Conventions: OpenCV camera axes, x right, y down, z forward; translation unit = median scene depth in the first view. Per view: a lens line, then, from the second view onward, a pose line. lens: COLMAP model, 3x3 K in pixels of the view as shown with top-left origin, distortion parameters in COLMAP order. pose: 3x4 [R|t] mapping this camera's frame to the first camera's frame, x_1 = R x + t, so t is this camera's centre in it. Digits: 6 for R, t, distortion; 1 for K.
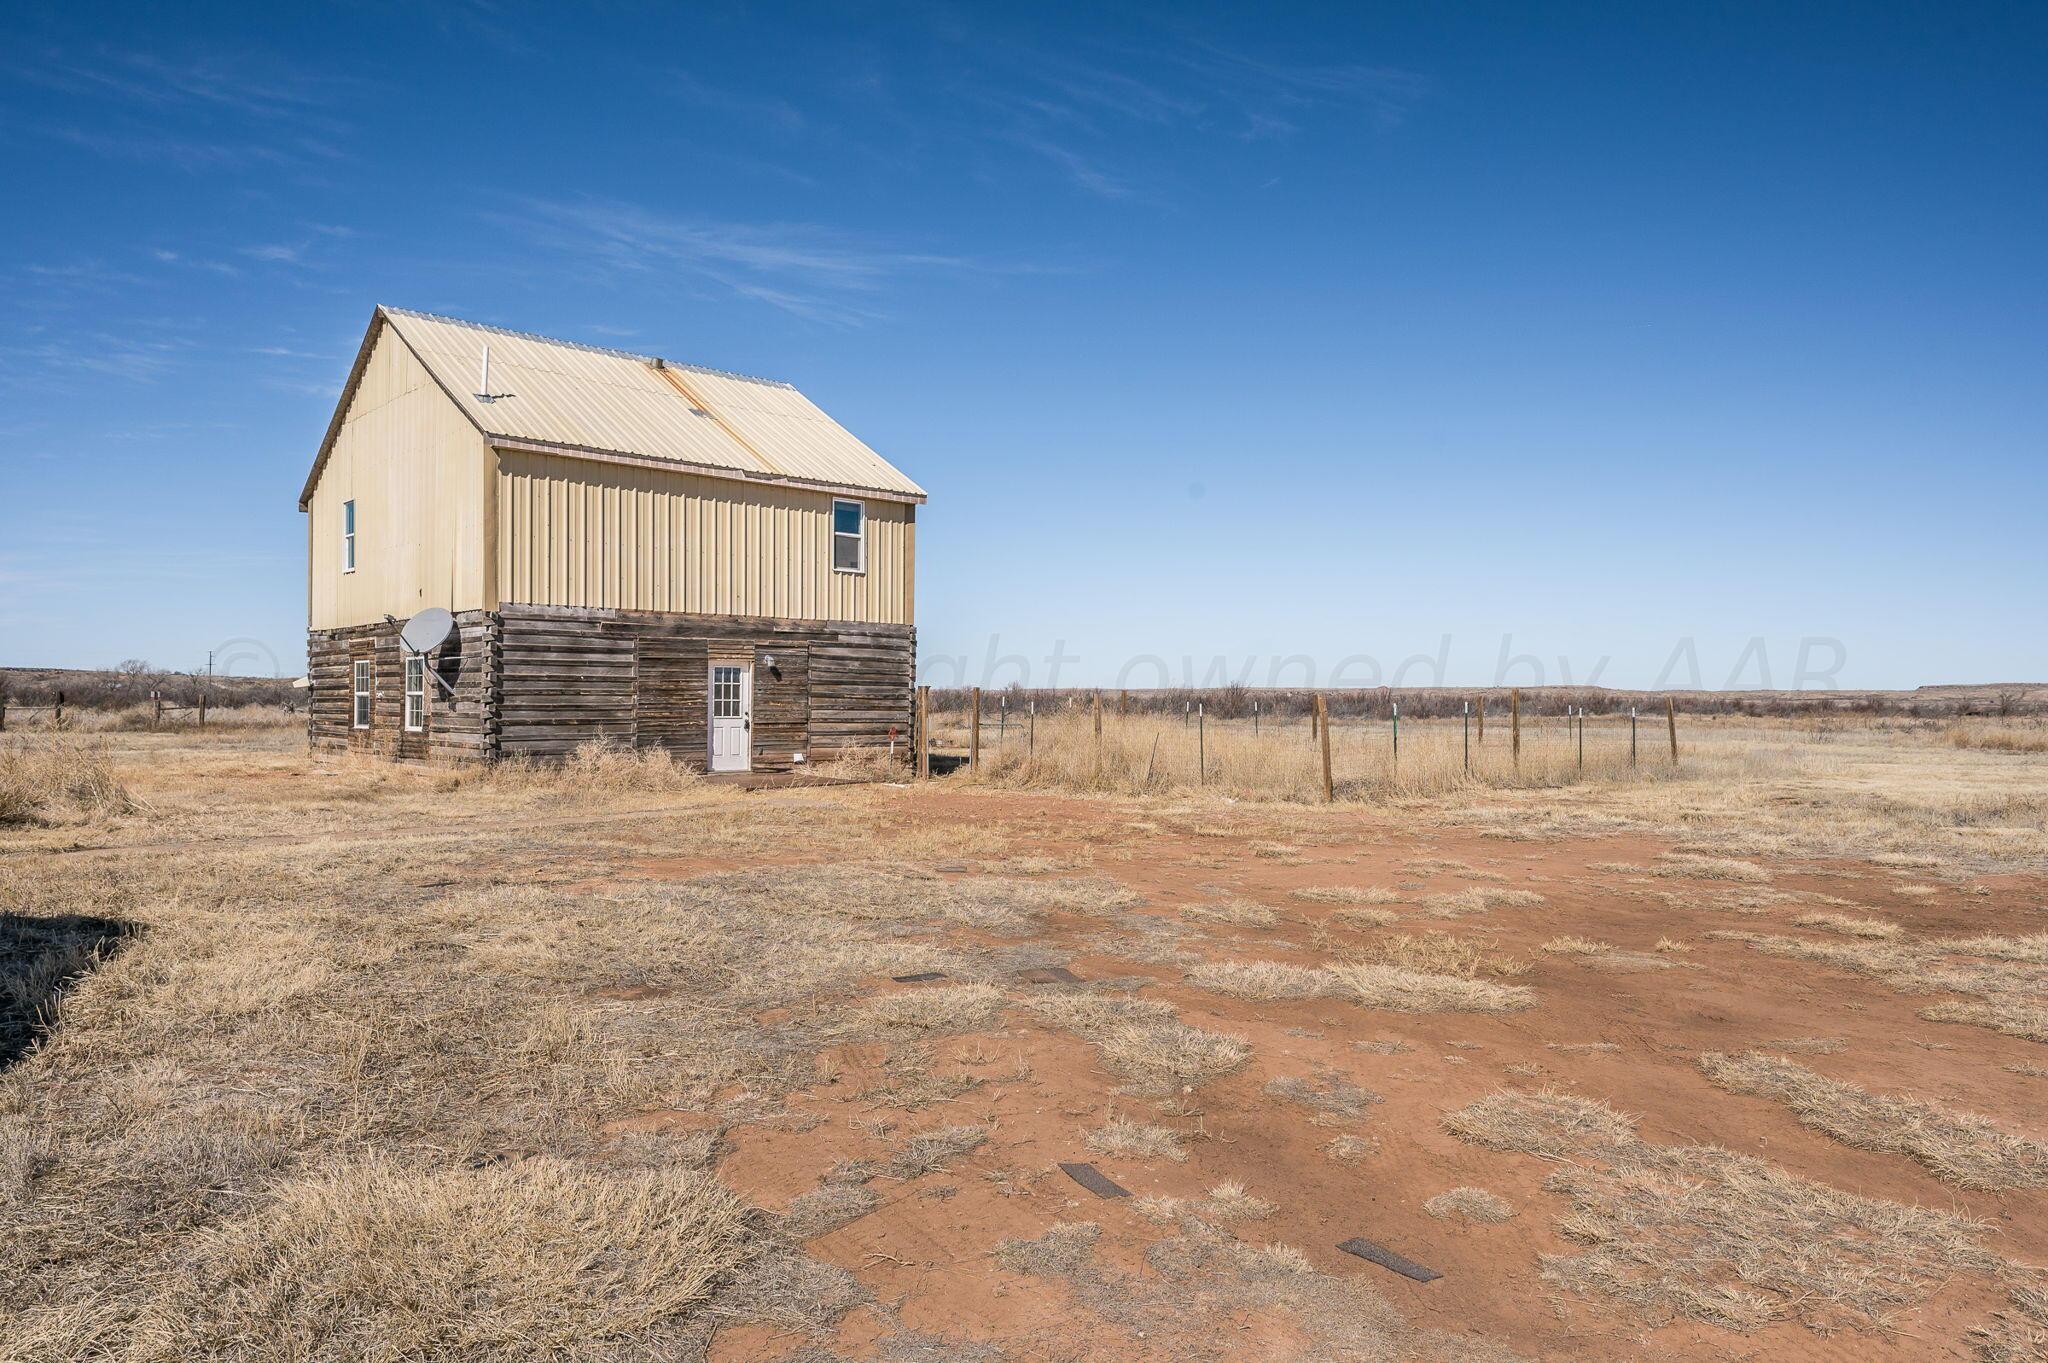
lens RADIAL K [[1370.0, 0, 1034.9], [0, 1370.0, 738.3], [0, 0, 1]] dist [0.023629, 0.002512]
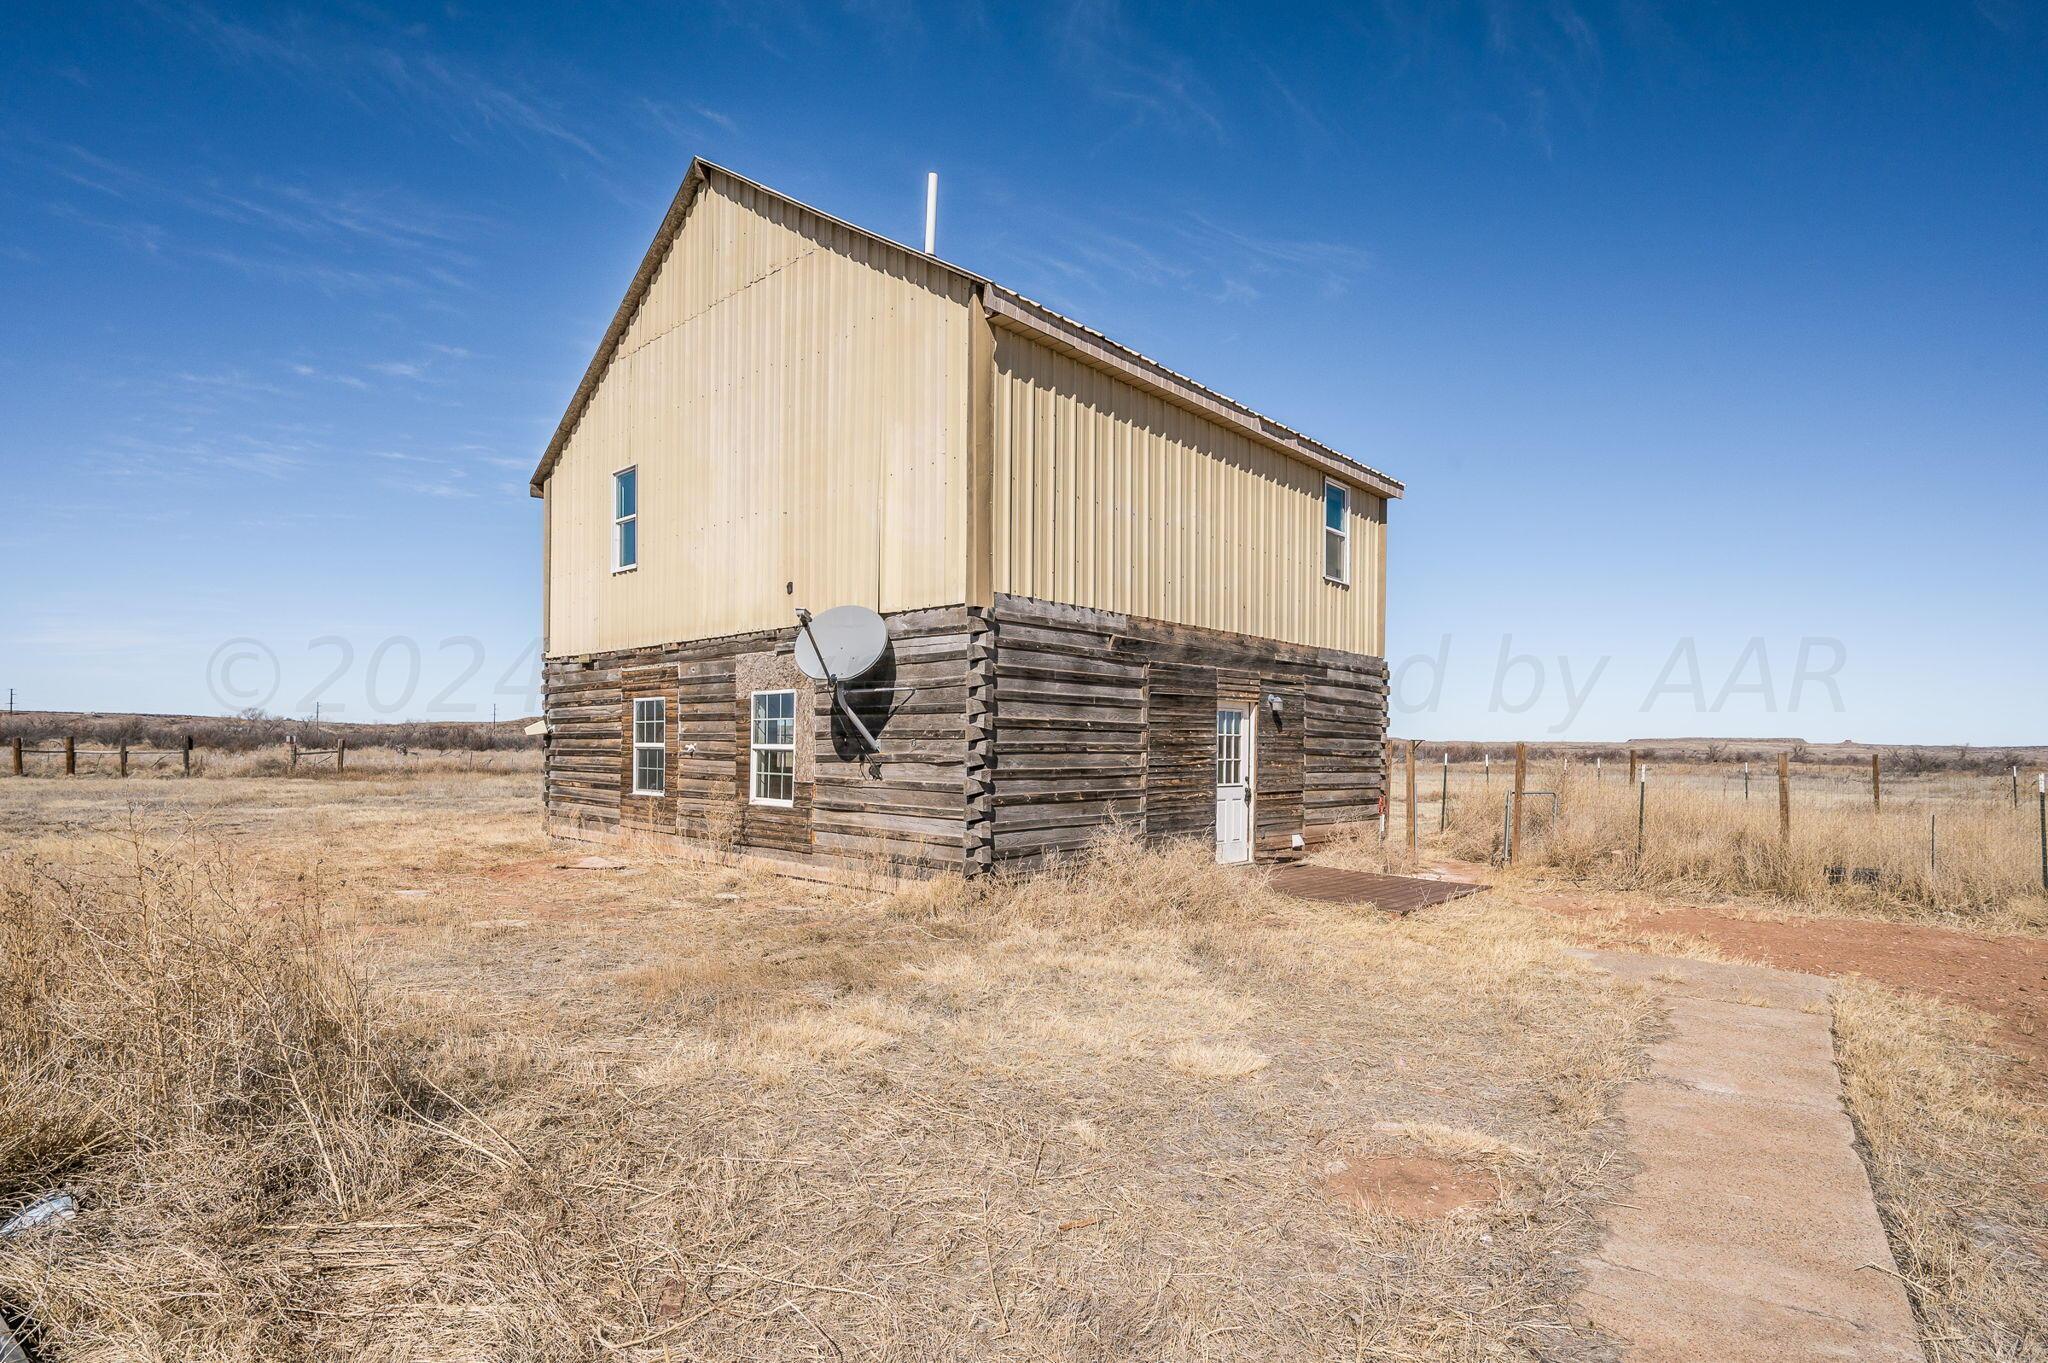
lens RADIAL K [[1034.2, 0, 1059.3], [0, 1034.2, 720.1], [0, 0, 1]] dist [0.013543, 0.001750]
pose [[0.996706, 0.009154, 0.080584, -0.324291], [-0.004928, 0.998609, -0.052487, -0.018591], [-0.080952, 0.051917, 0.995365, 0.465035]]
